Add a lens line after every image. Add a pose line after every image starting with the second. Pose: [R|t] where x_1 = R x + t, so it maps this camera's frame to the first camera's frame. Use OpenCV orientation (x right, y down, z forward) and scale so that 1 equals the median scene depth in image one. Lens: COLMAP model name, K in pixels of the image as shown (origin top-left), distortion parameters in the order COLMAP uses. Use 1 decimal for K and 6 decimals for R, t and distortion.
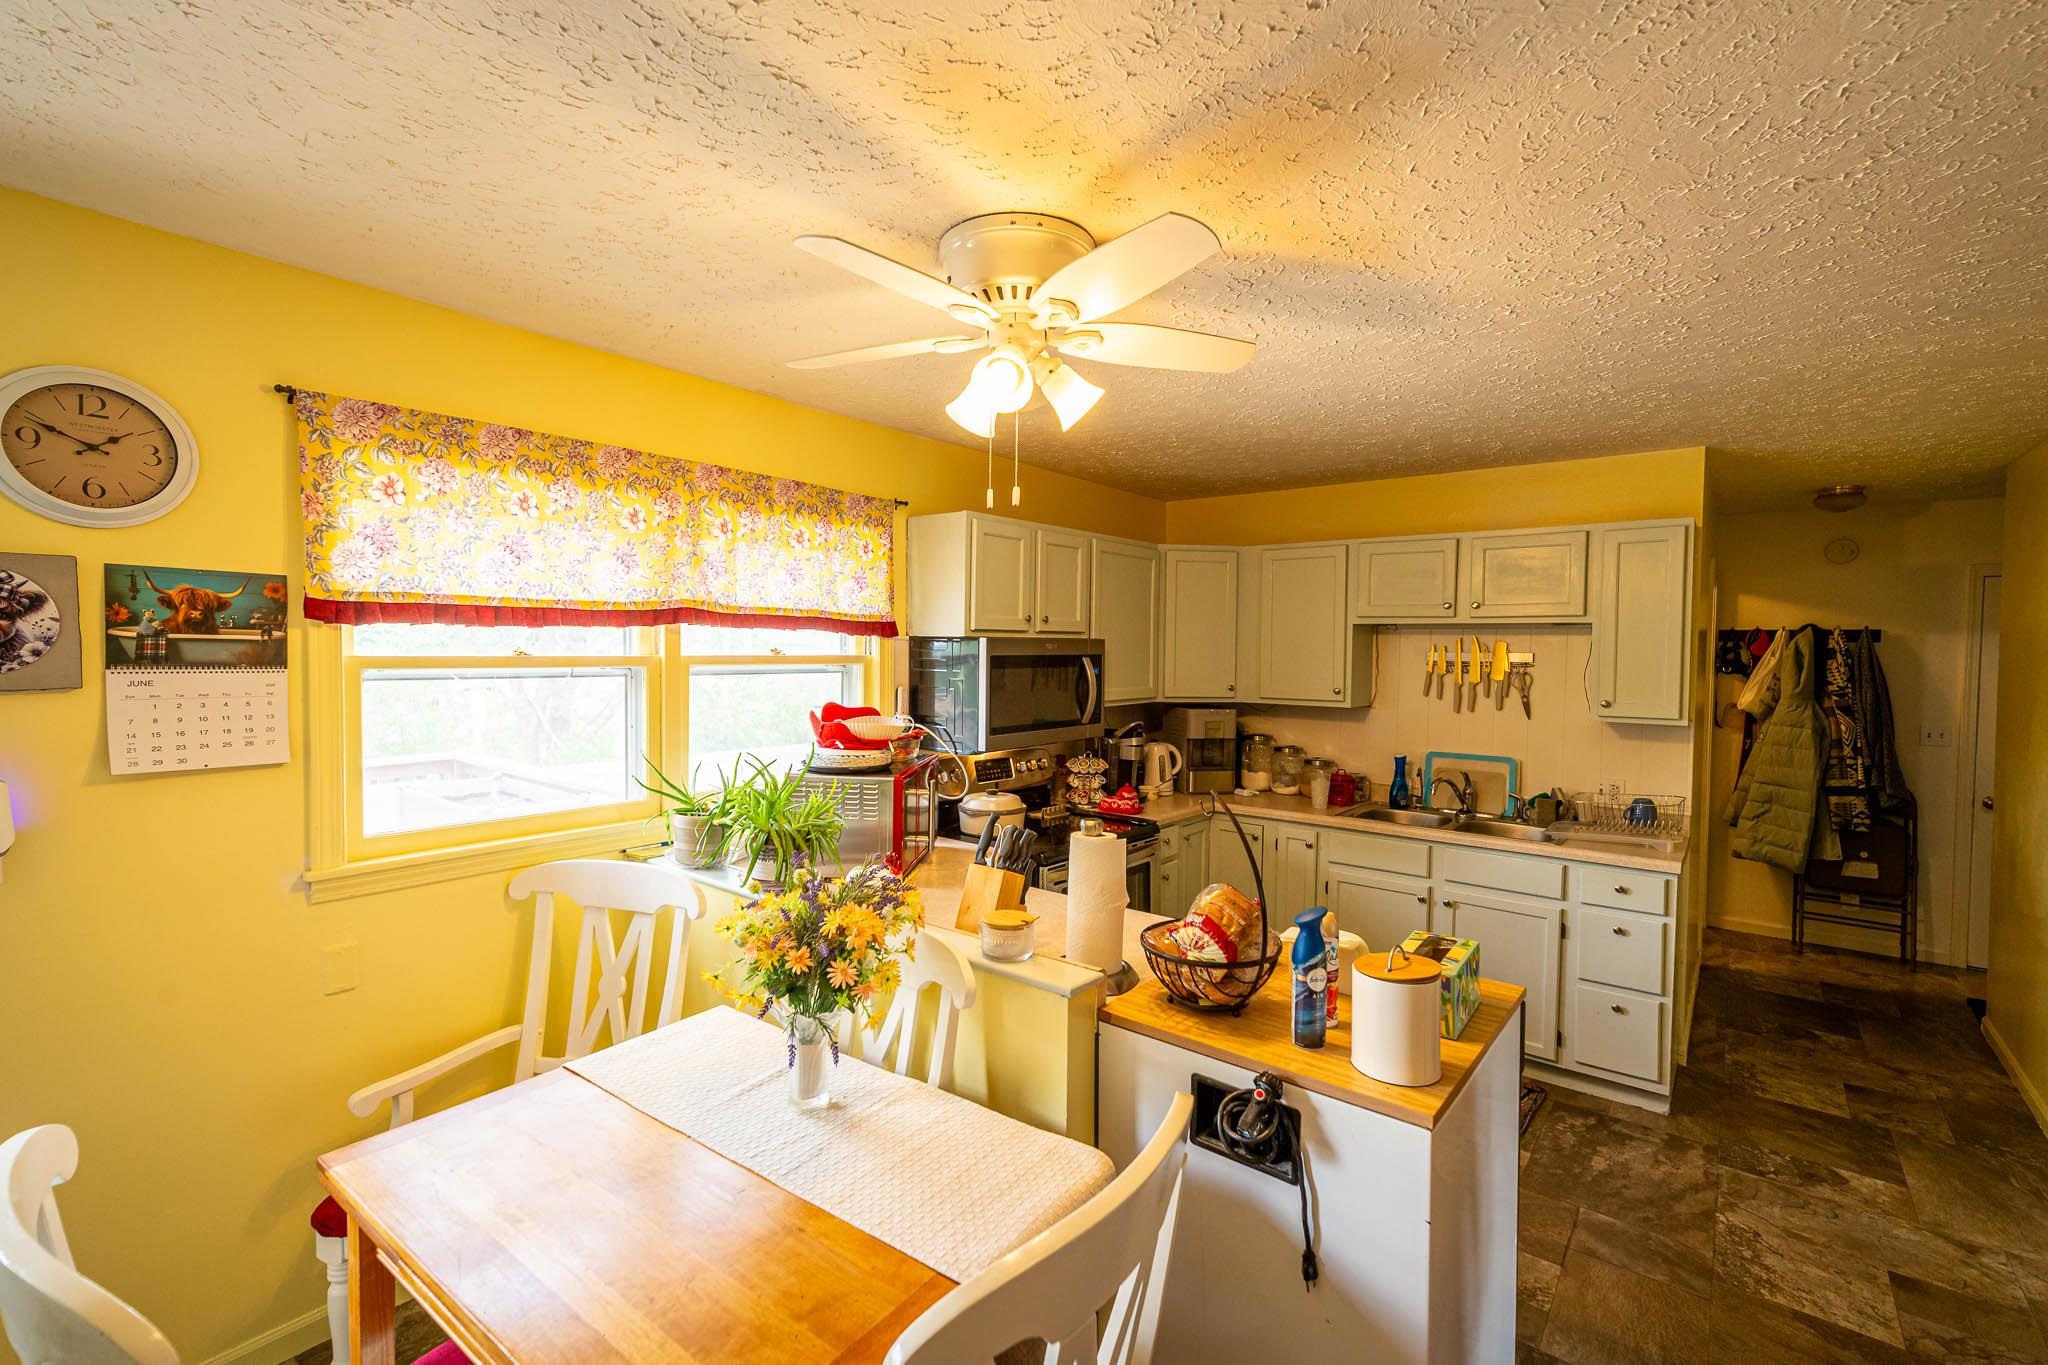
lens RADIAL K [[892.4, 0, 1015.9], [0, 892.4, 674.8], [0, 0, 1]] dist [0.009892, 0.000204]
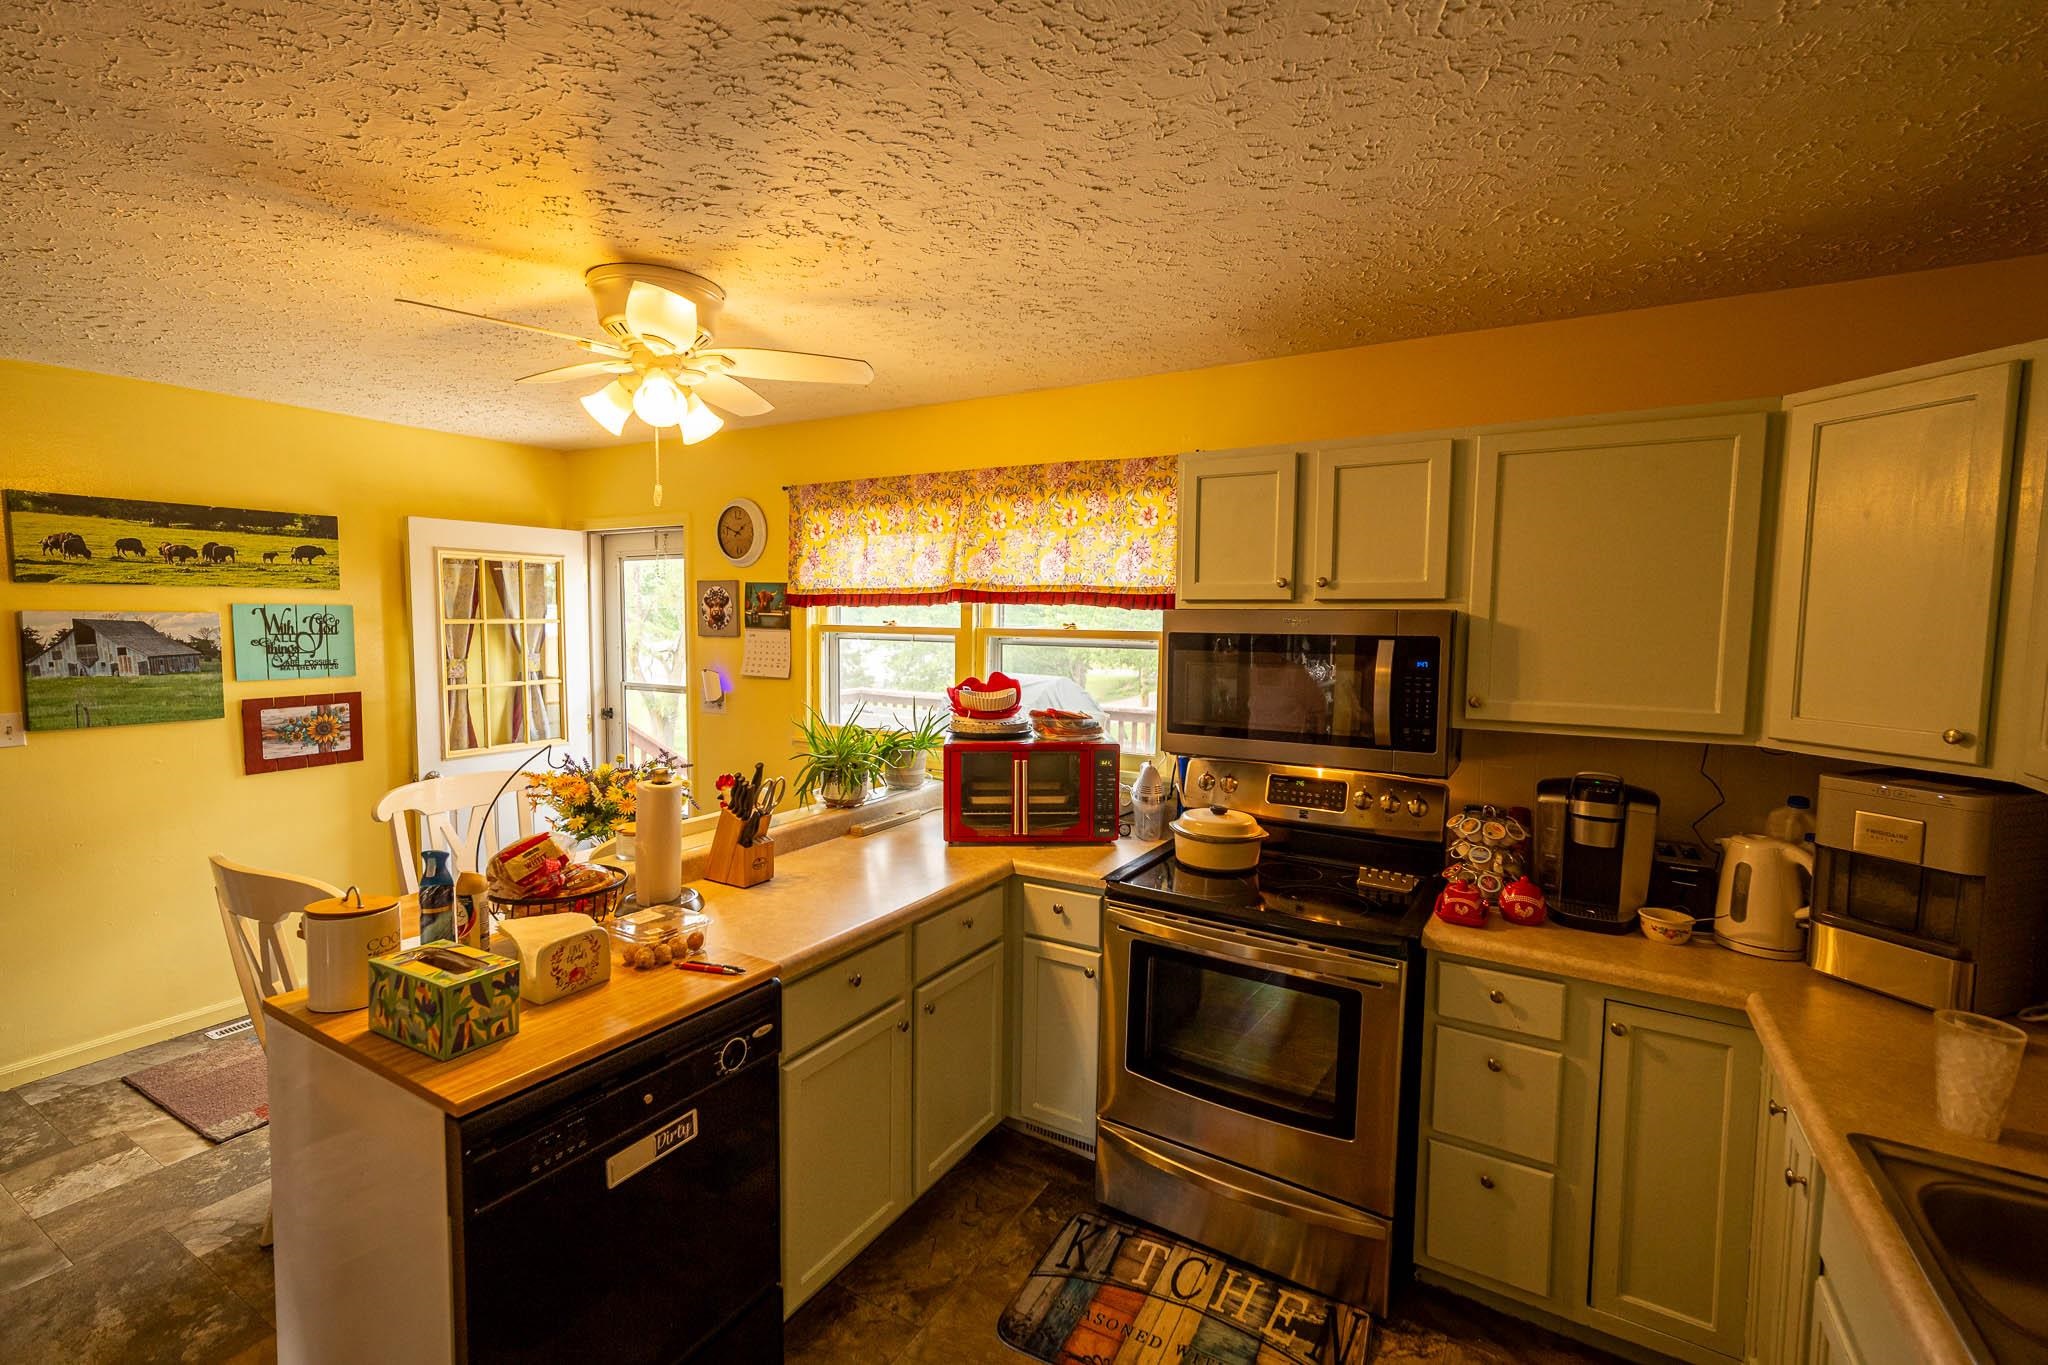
lens RADIAL K [[892.4, 0, 1015.9], [0, 892.4, 674.8], [0, 0, 1]] dist [0.009892, 0.000204]
pose [[0.142219, 0.050259, -0.988558, 0.910057], [-0.046745, 0.997937, 0.044010, -0.014285], [0.988731, 0.039951, 0.144275, 0.922685]]
